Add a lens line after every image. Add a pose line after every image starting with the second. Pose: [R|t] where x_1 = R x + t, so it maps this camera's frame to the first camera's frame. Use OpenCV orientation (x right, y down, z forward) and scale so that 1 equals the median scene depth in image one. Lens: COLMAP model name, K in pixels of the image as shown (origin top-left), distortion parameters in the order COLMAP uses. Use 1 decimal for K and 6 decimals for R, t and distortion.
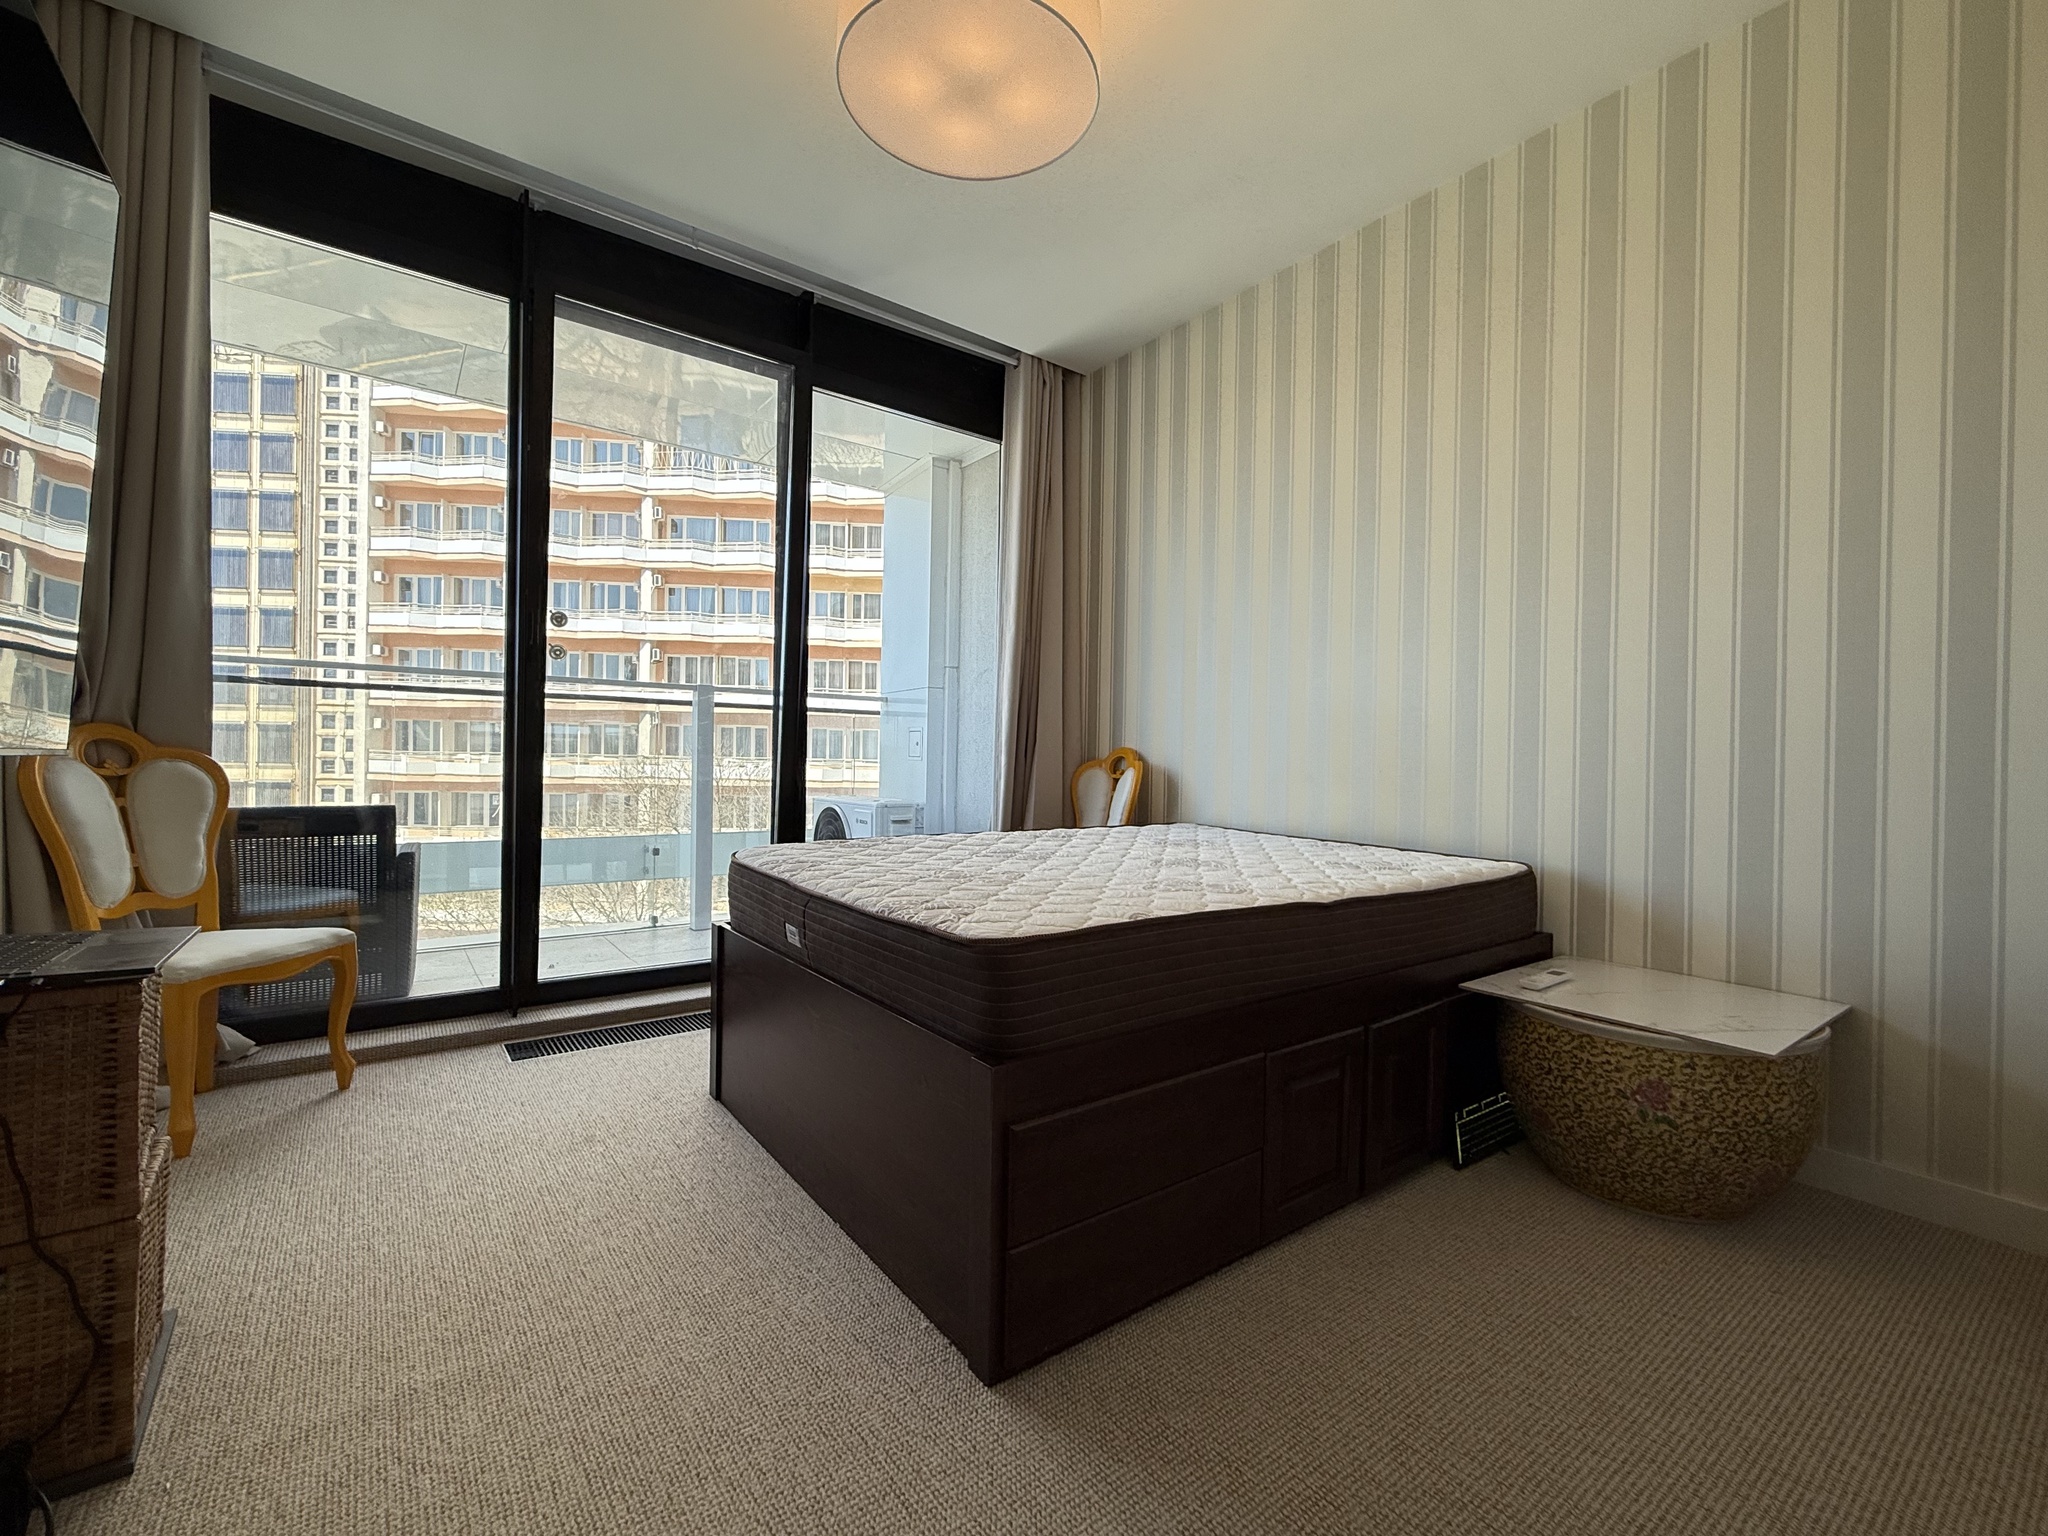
lens RADIAL K [[855.9, 0, 990.1], [0, 855.9, 758.2], [0, 0, 1]] dist [-0.000519, -0.000571]
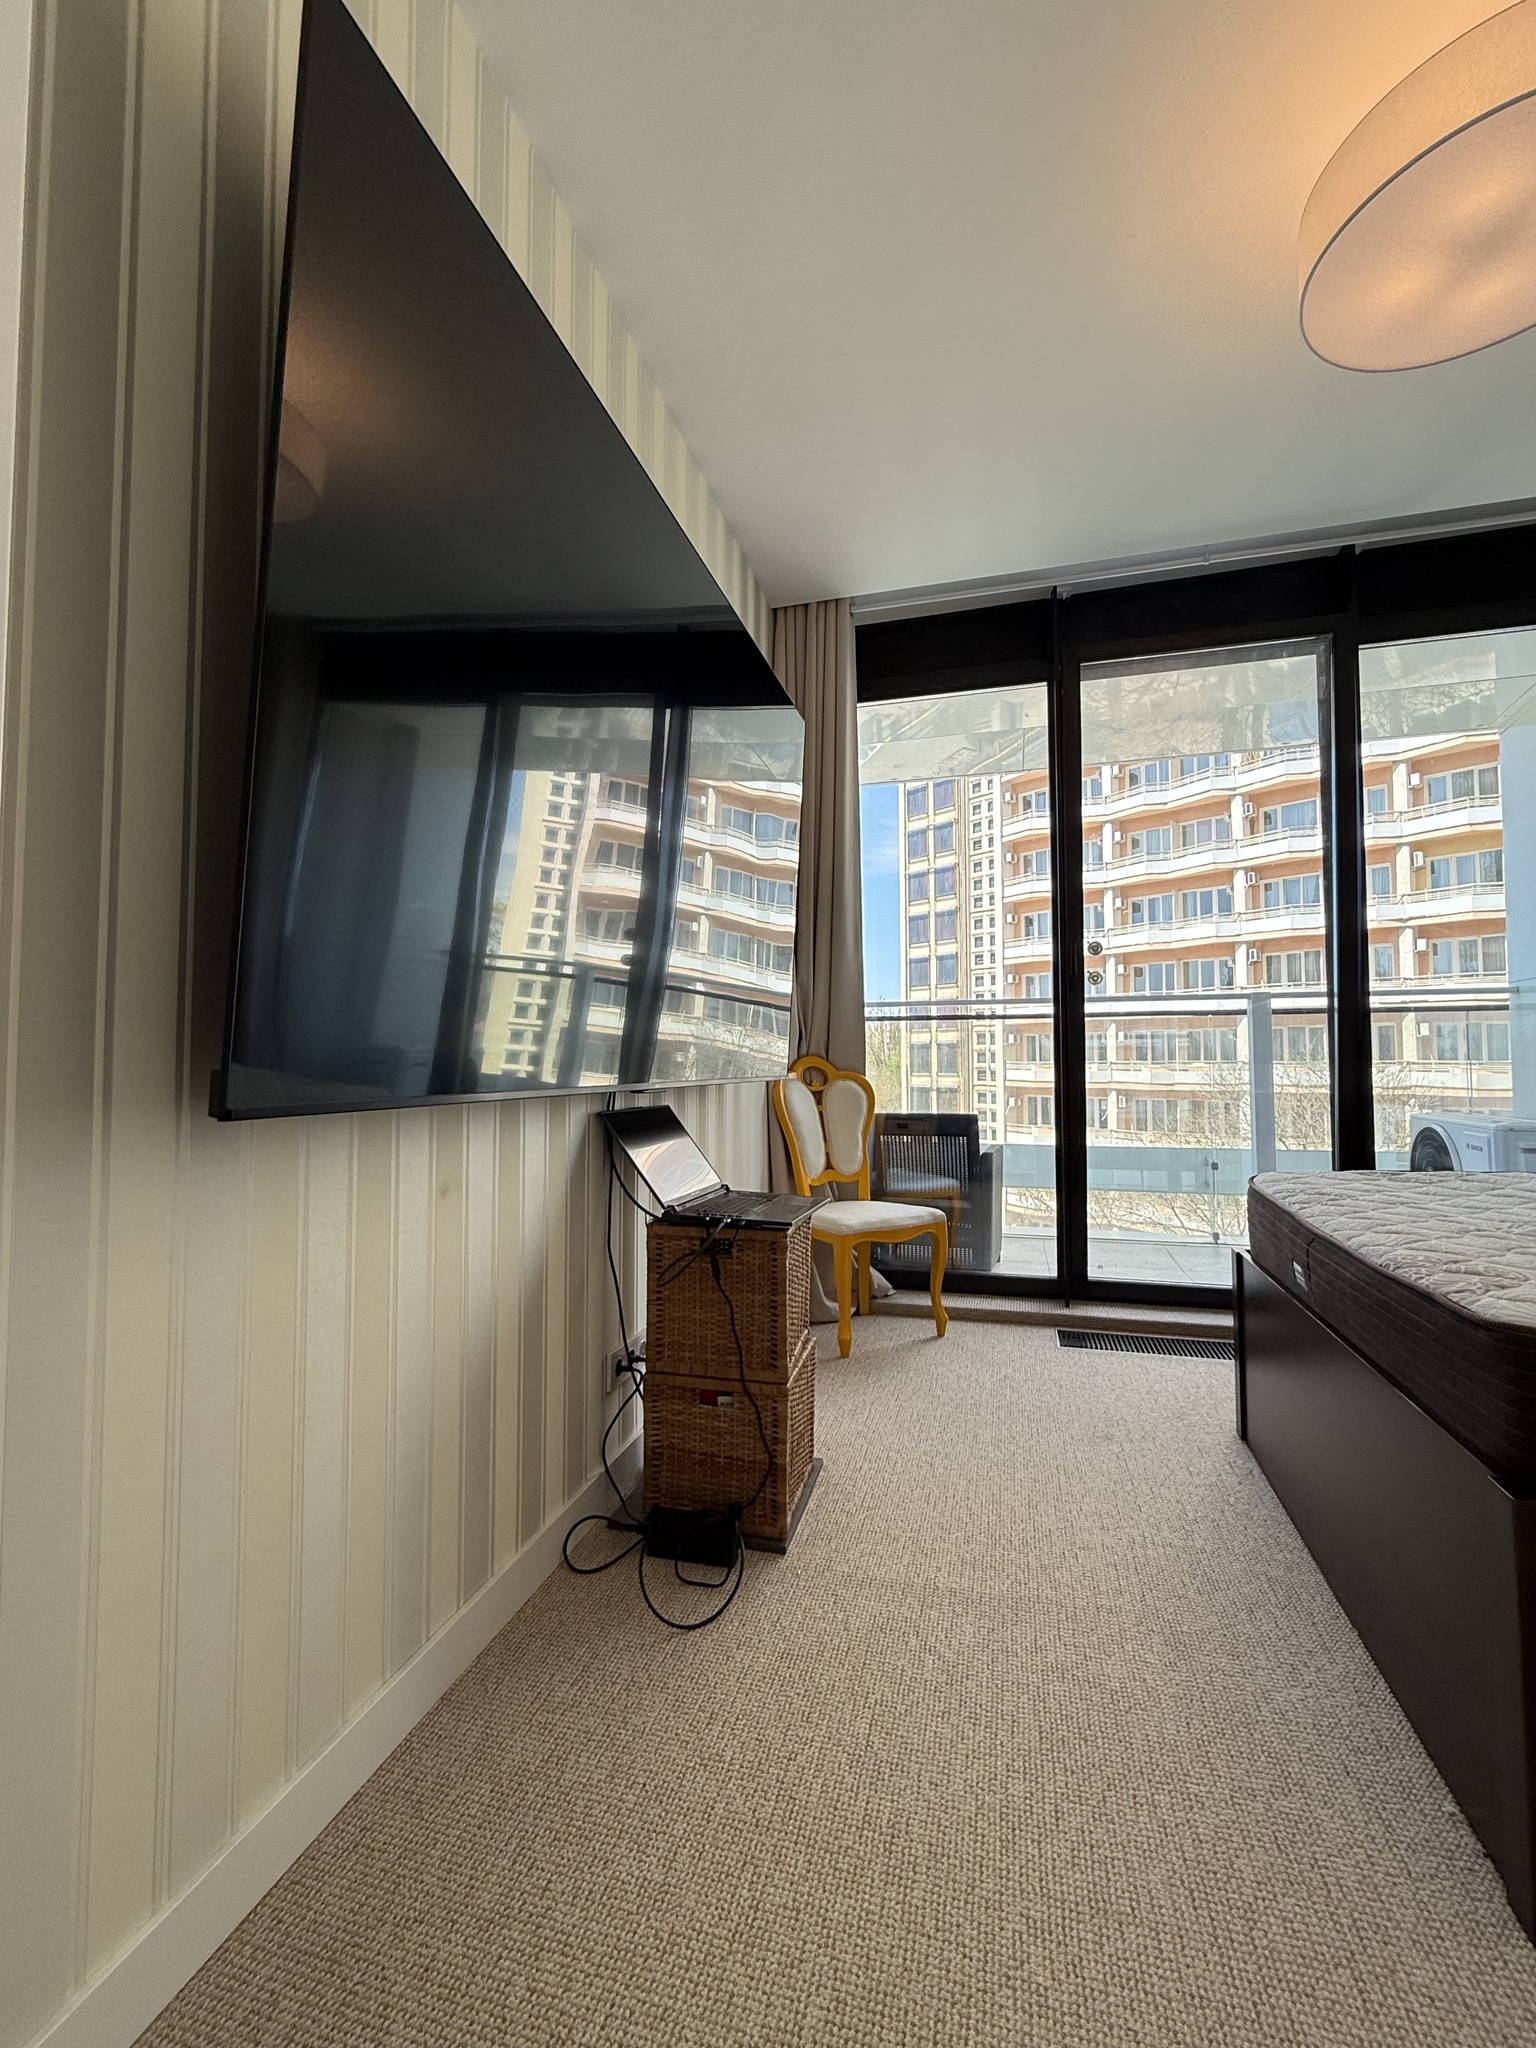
lens RADIAL K [[839.8, 0, 777.6], [0, 839.8, 1017.6], [0, 0, 1]] dist [0.000472, 0.000151]
pose [[0.623271, -0.062159, -0.779531, 0.100617], [0.018710, 0.997736, -0.064599, -0.013165], [0.781782, 0.025678, 0.623023, 0.009537]]
